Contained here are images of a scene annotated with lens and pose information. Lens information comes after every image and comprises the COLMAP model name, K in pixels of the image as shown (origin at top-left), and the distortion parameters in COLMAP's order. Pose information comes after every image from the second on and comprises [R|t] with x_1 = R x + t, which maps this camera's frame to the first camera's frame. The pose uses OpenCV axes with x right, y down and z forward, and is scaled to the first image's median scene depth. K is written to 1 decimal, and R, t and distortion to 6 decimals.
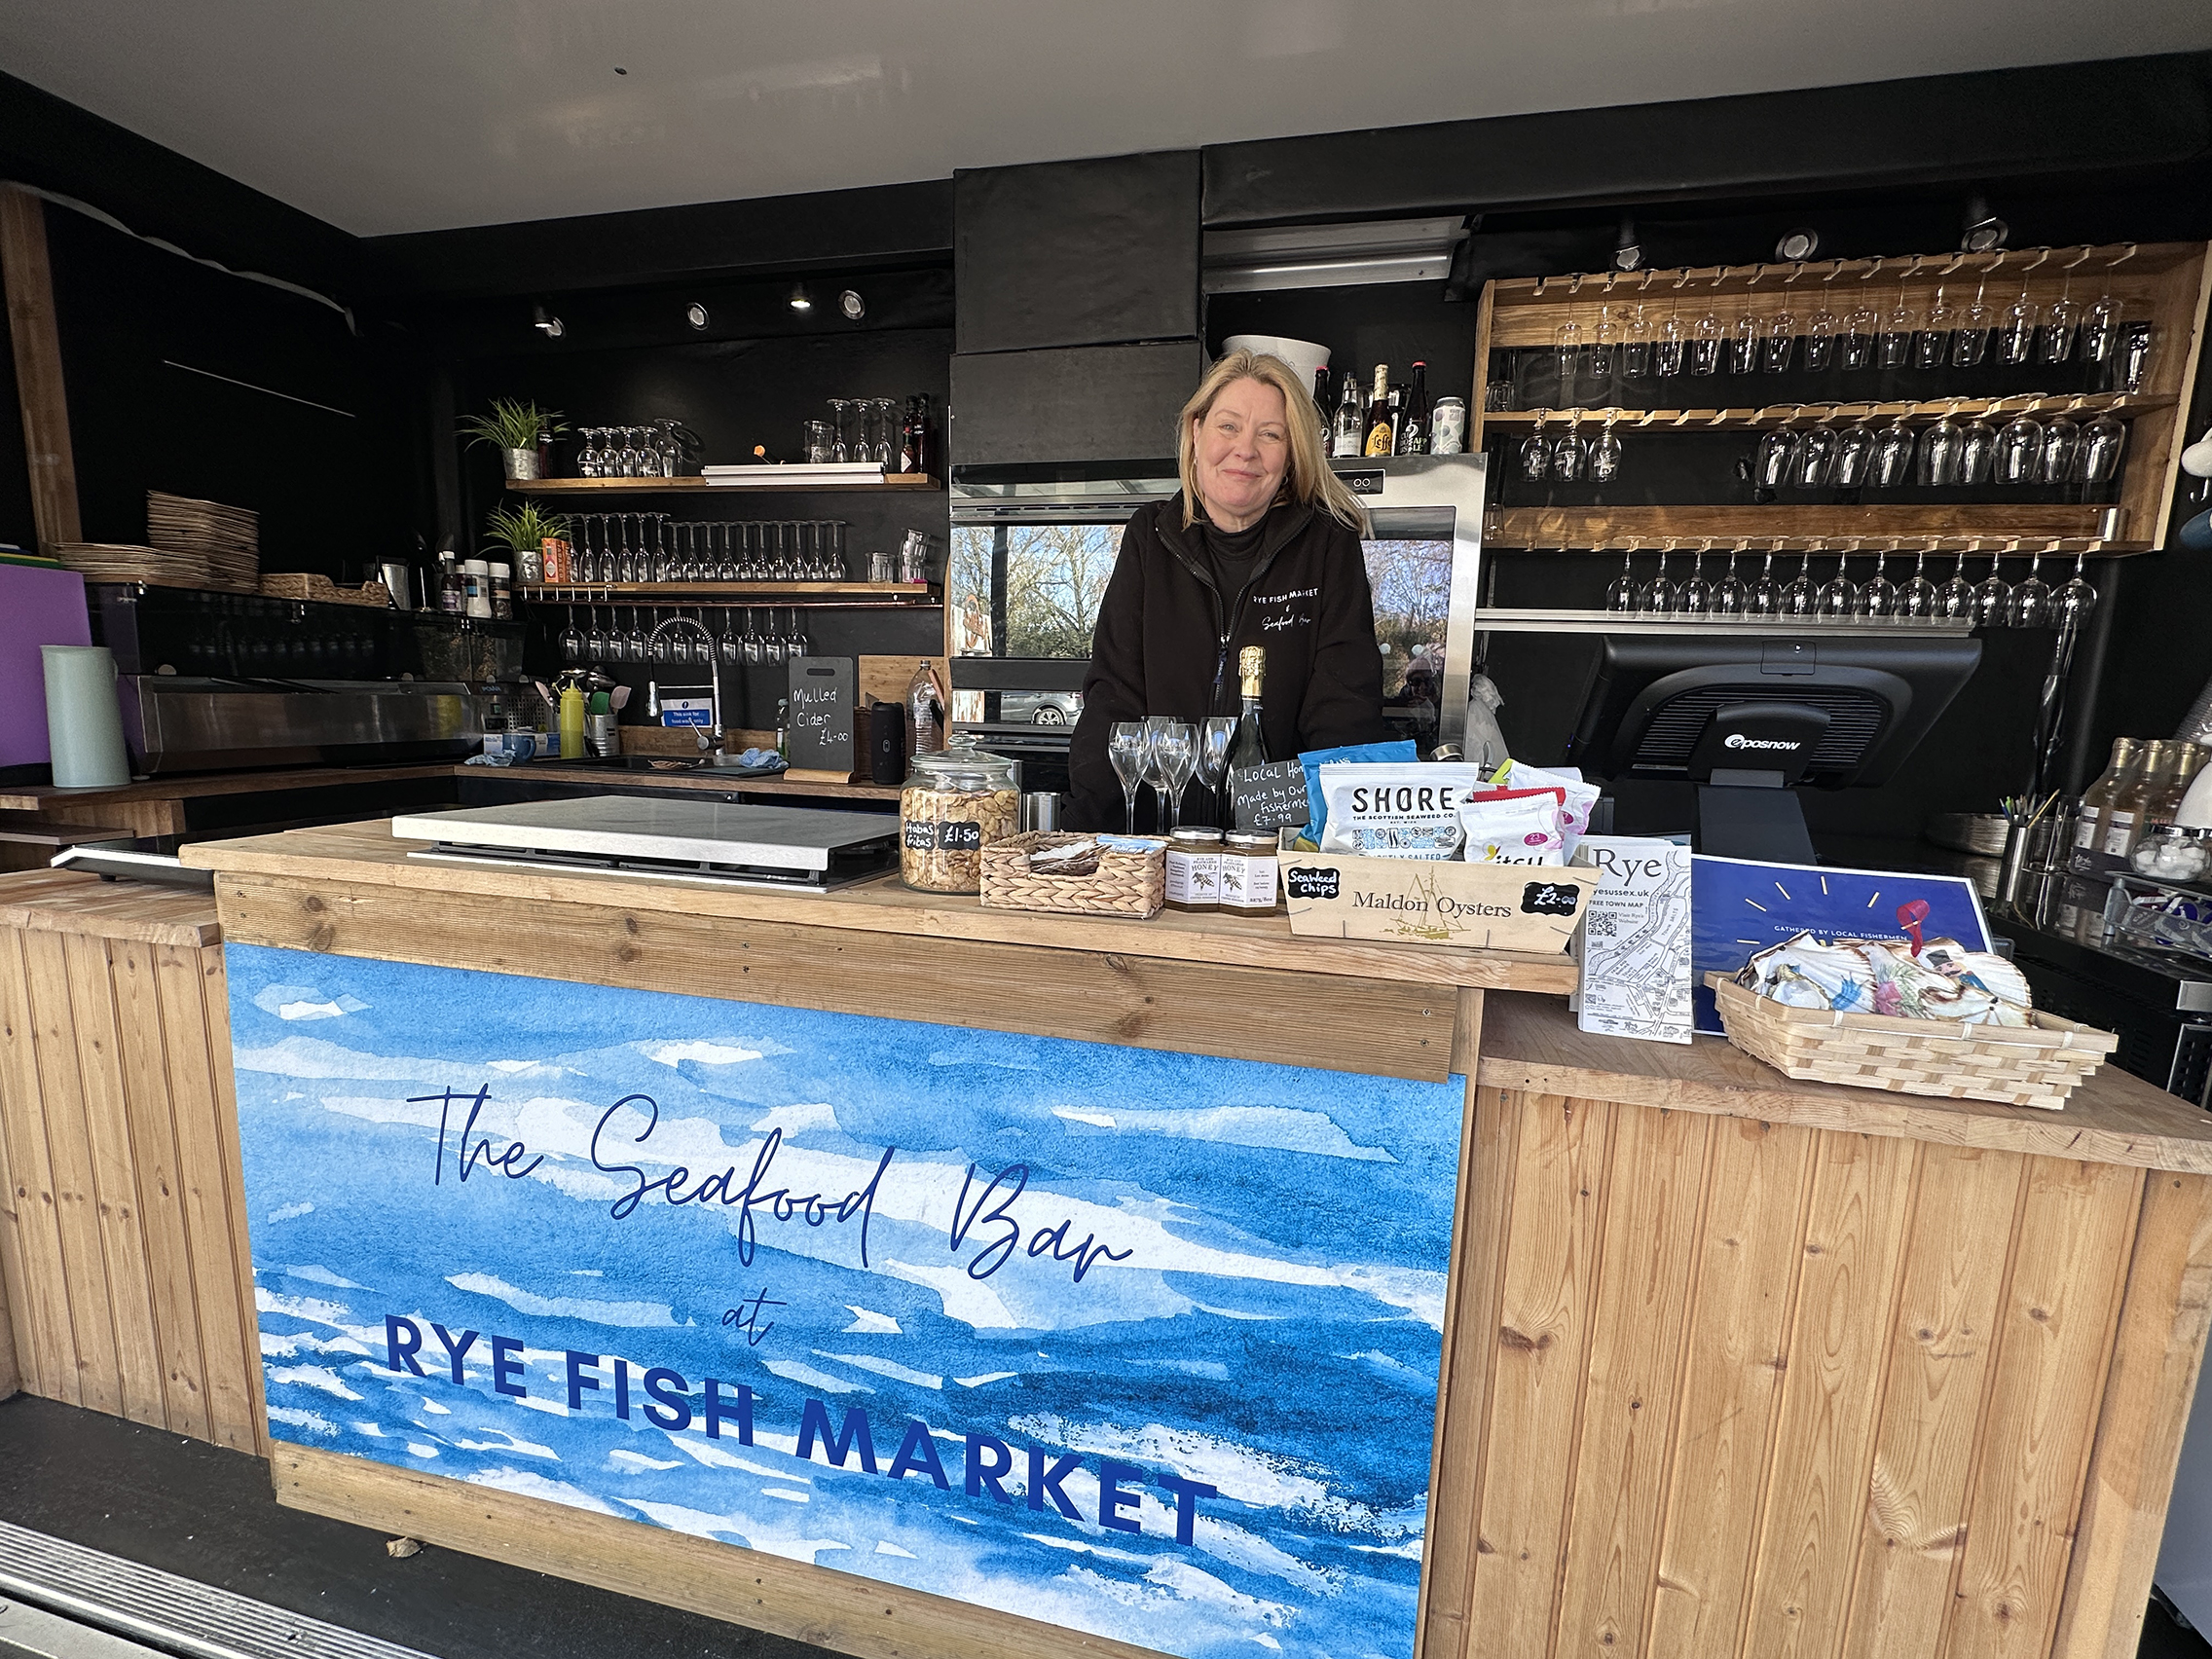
lens RADIAL K [[971.8, 0, 1101.3], [0, 971.8, 837.3], [0, 0, 1]] dist [-0.002454, 0.000350]
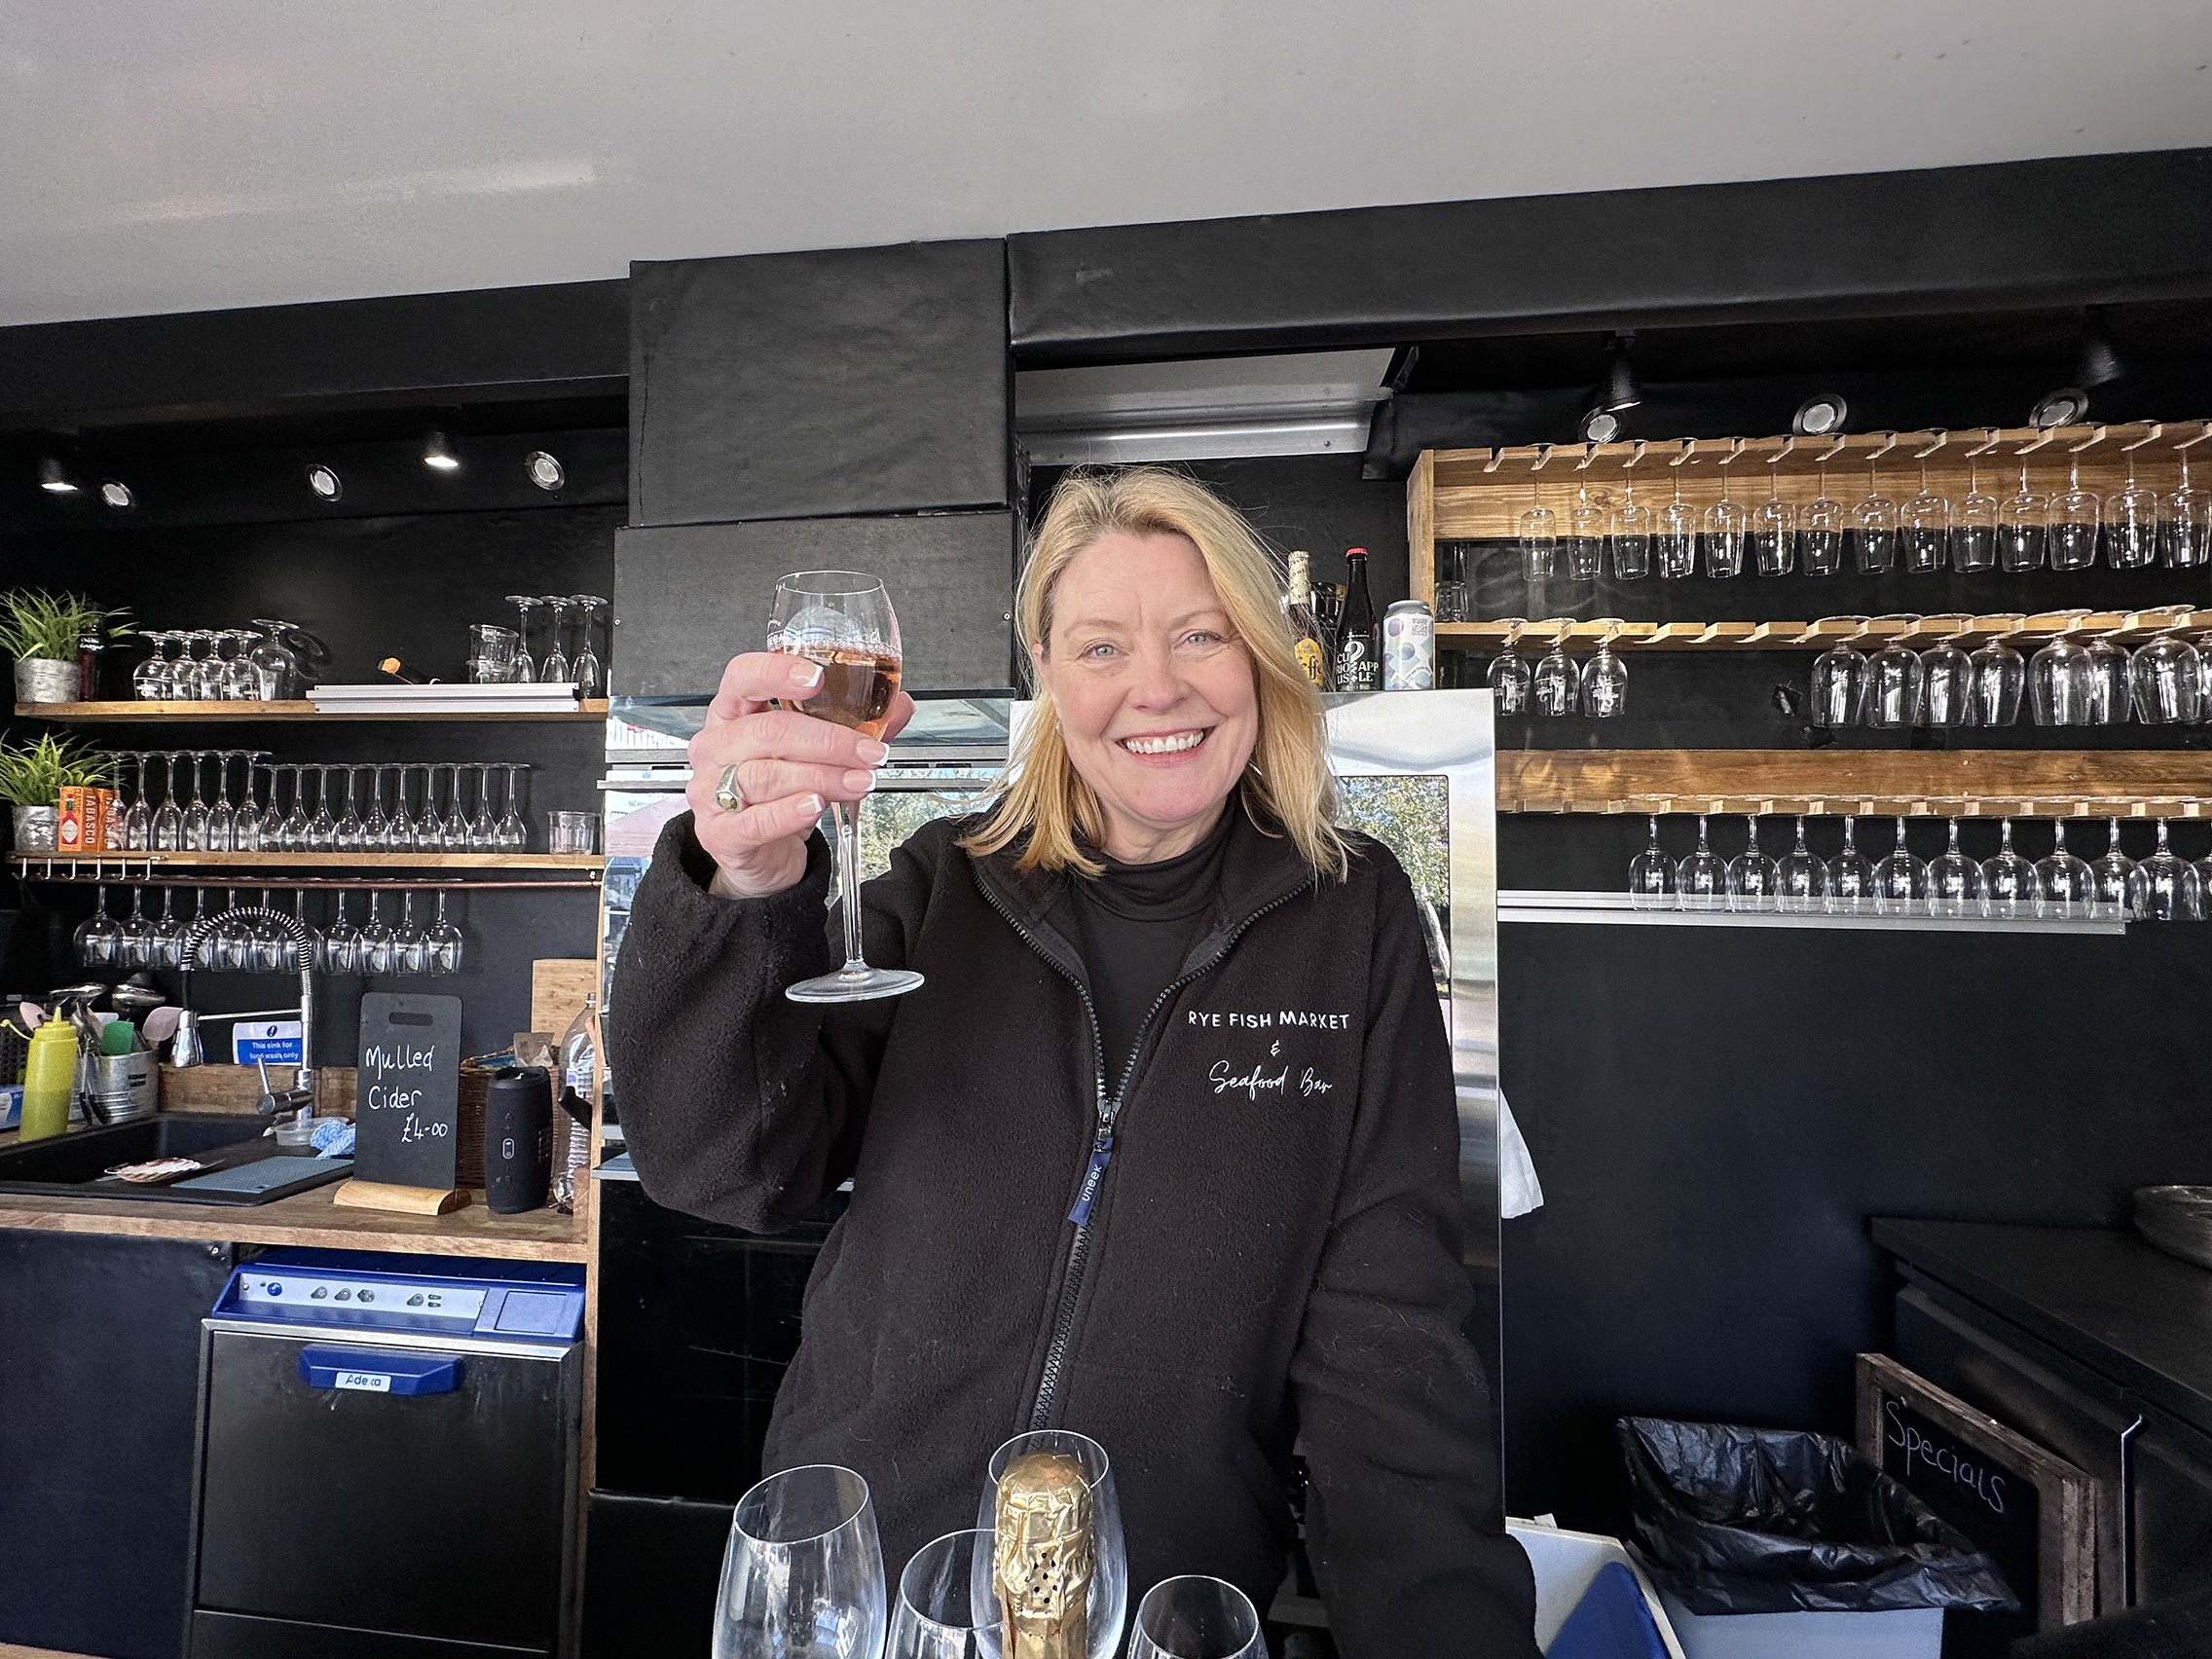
lens RADIAL K [[971.8, 0, 1108.3], [0, 971.8, 839.1], [0, 0, 1]] dist [-0.002454, 0.000350]
pose [[0.992832, -0.015980, 0.118445, 0.075847], [0.038095, 0.981644, -0.186880, -0.163531], [-0.113285, 0.190053, 0.975216, 0.375110]]
